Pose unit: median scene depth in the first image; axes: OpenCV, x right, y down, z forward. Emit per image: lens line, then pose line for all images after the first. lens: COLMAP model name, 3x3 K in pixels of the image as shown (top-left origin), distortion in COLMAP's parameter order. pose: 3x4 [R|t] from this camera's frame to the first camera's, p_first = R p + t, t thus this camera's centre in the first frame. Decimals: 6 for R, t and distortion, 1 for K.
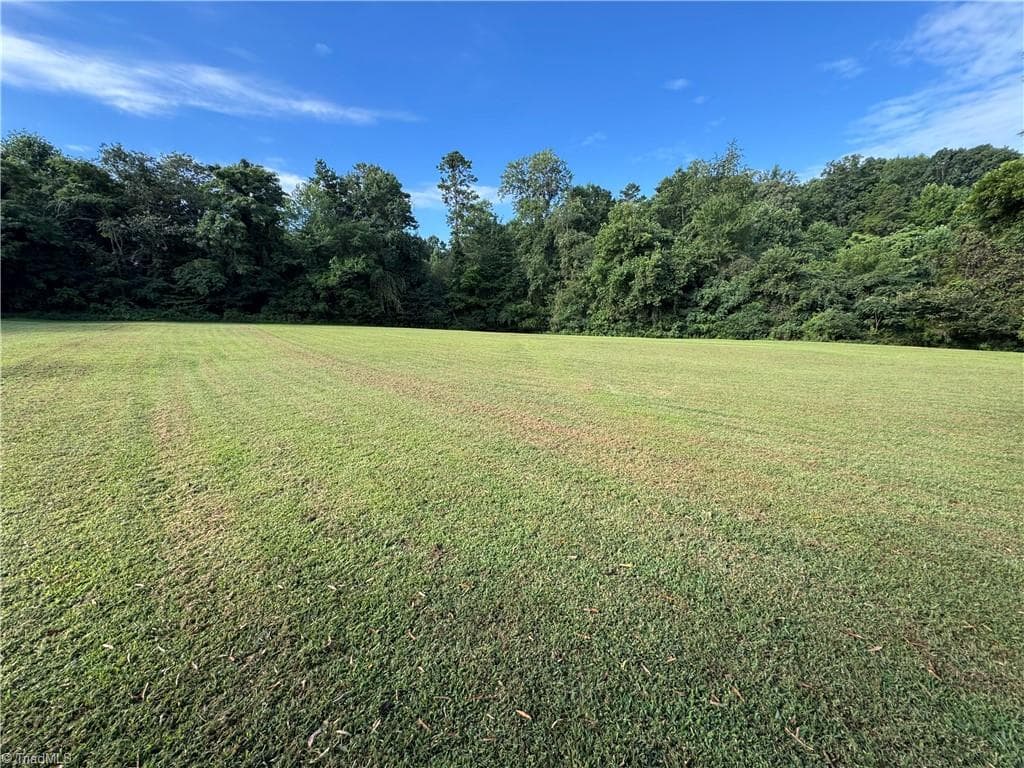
lens RADIAL K [[405.8, 0, 513.0], [0, 405.8, 381.0], [0, 0, 1]] dist [-0.001517, -0.000191]
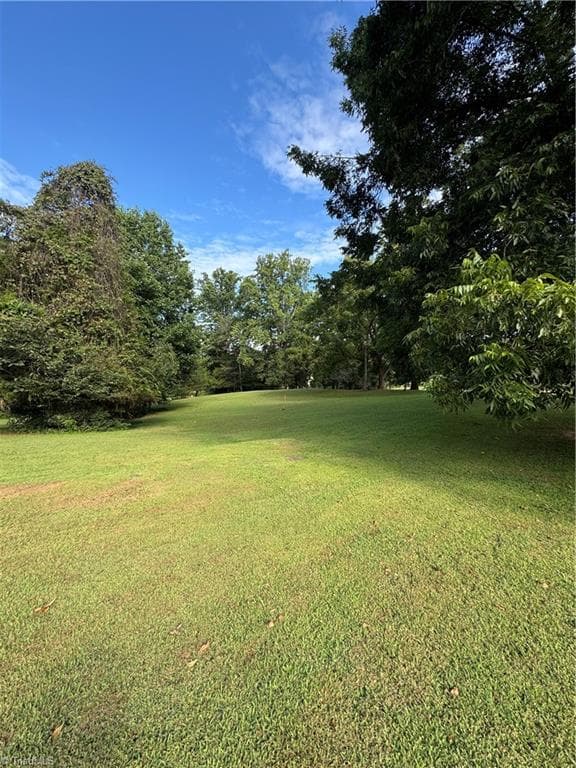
lens RADIAL K [[304.4, 0, 291.5], [0, 304.4, 385.5], [0, 0, 1]] dist [-0.001517, -0.000191]
pose [[-0.047718, 0.012260, 0.998786, 0.463308], [0.143835, 0.989588, -0.005275, -0.058087], [-0.988450, 0.143409, -0.048984, 0.452110]]
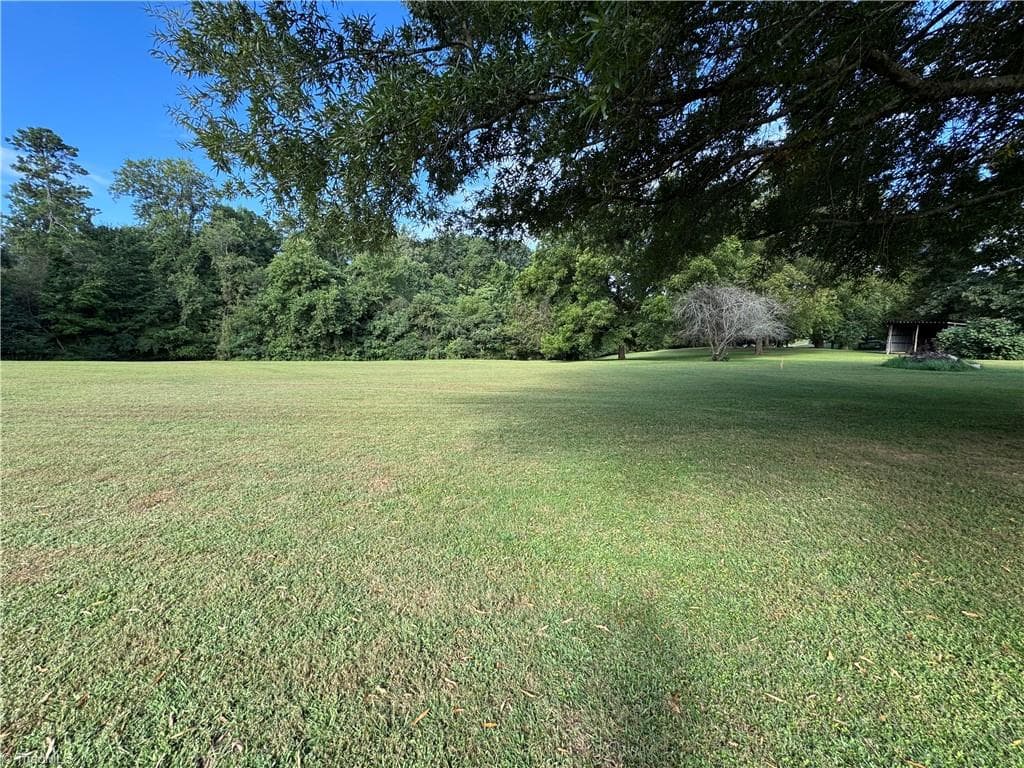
lens RADIAL K [[405.8, 0, 511.5], [0, 405.8, 381.9], [0, 0, 1]] dist [-0.001517, -0.000191]
pose [[0.683302, -0.072433, 0.726534, -0.147181], [0.117416, 0.993017, -0.011429, 0.018236], [-0.720633, 0.093116, 0.687036, -0.120264]]
